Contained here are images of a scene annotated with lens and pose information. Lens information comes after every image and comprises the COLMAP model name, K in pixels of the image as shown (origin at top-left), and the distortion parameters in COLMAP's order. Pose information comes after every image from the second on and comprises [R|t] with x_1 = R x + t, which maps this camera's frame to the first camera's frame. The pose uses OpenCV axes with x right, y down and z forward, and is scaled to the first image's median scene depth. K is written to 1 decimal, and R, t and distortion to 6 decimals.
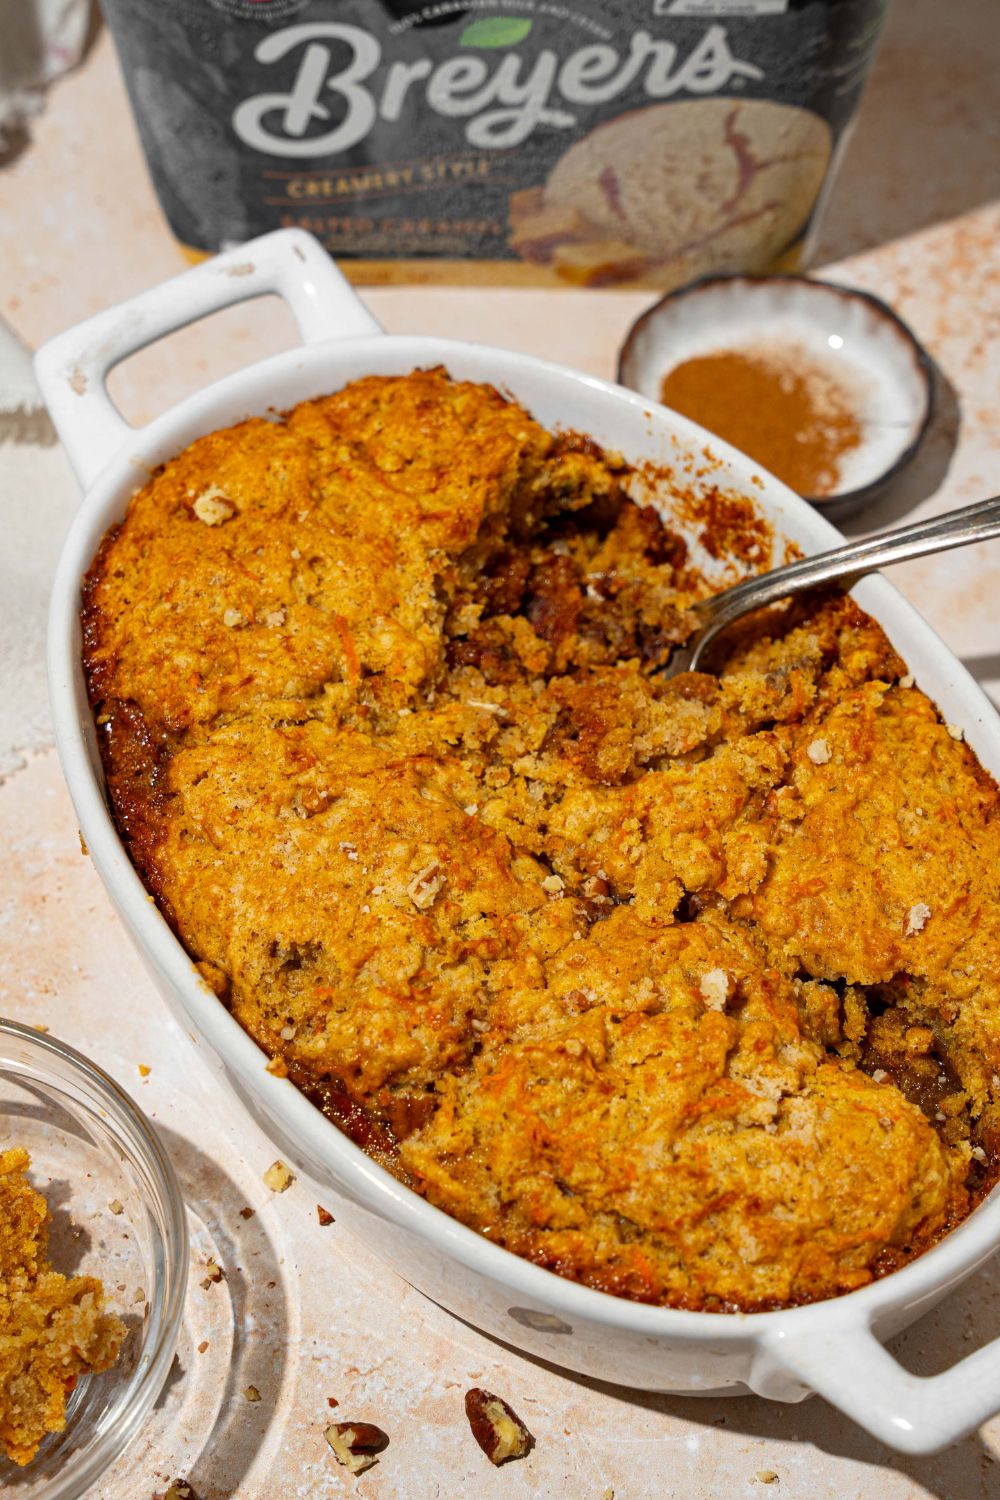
lens RADIAL K [[2769.7, 0, 500.0], [0, 2769.7, 750.0], [0, 0, 1]] dist [0.012968, 0.936045]
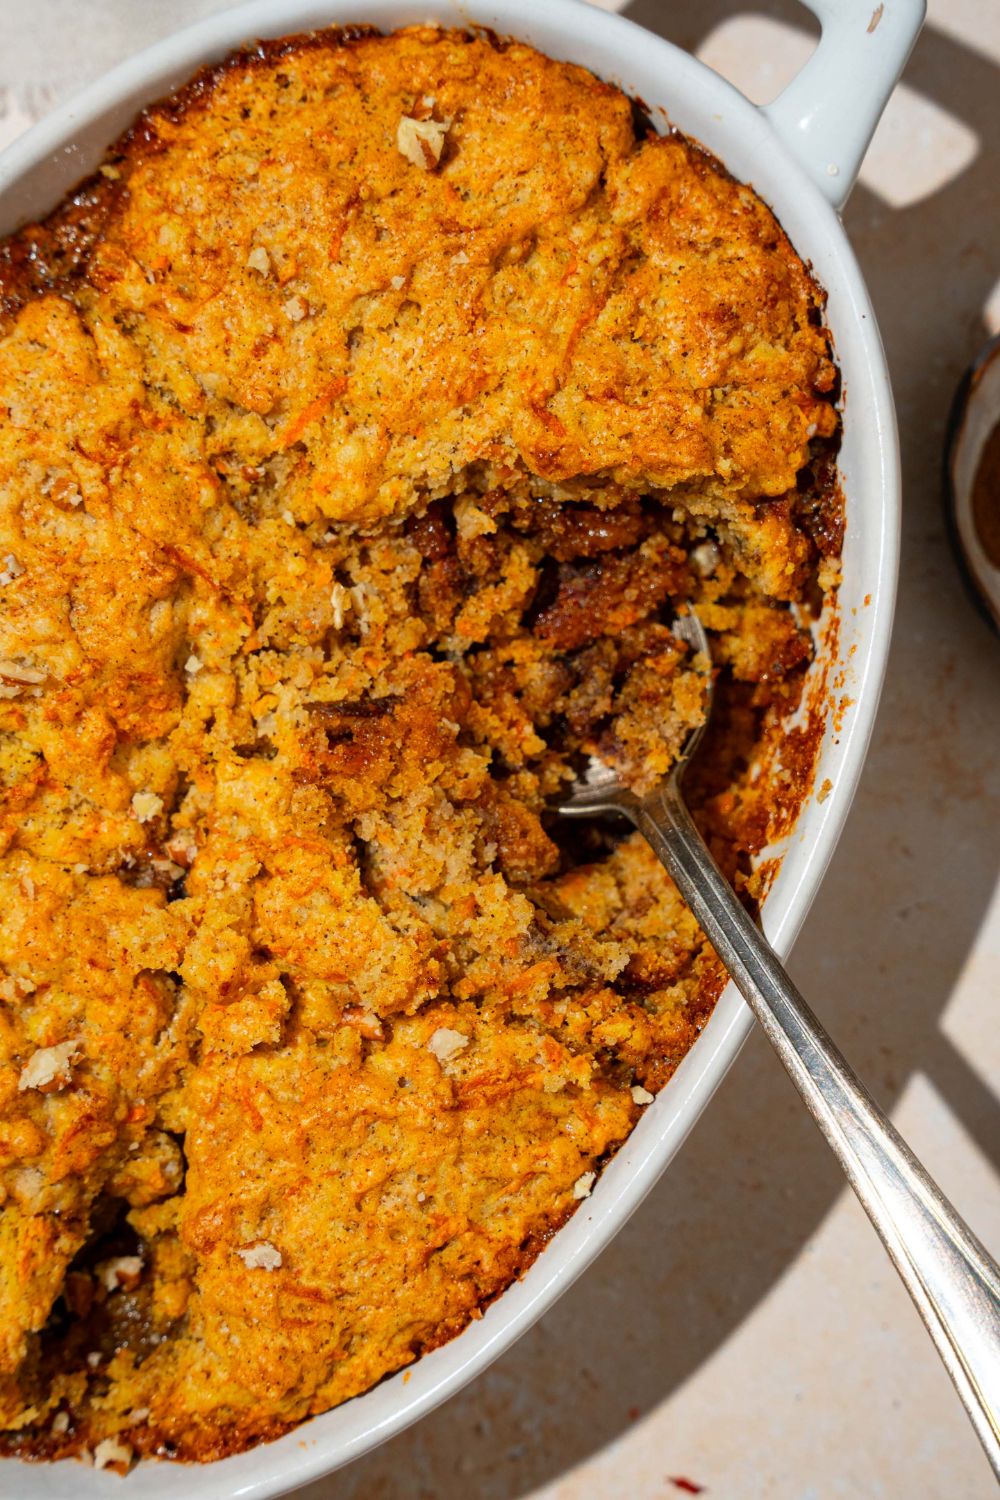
lens RADIAL K [[2769.7, 0, 500.0], [0, 2769.7, 750.0], [0, 0, 1]] dist [0.012968, 0.936045]
pose [[0.440051, 0.894823, -0.075150, 0.107065], [-0.722746, 0.402604, 0.561737, -0.467143], [0.532911, -0.192878, 0.823896, 0.402903]]
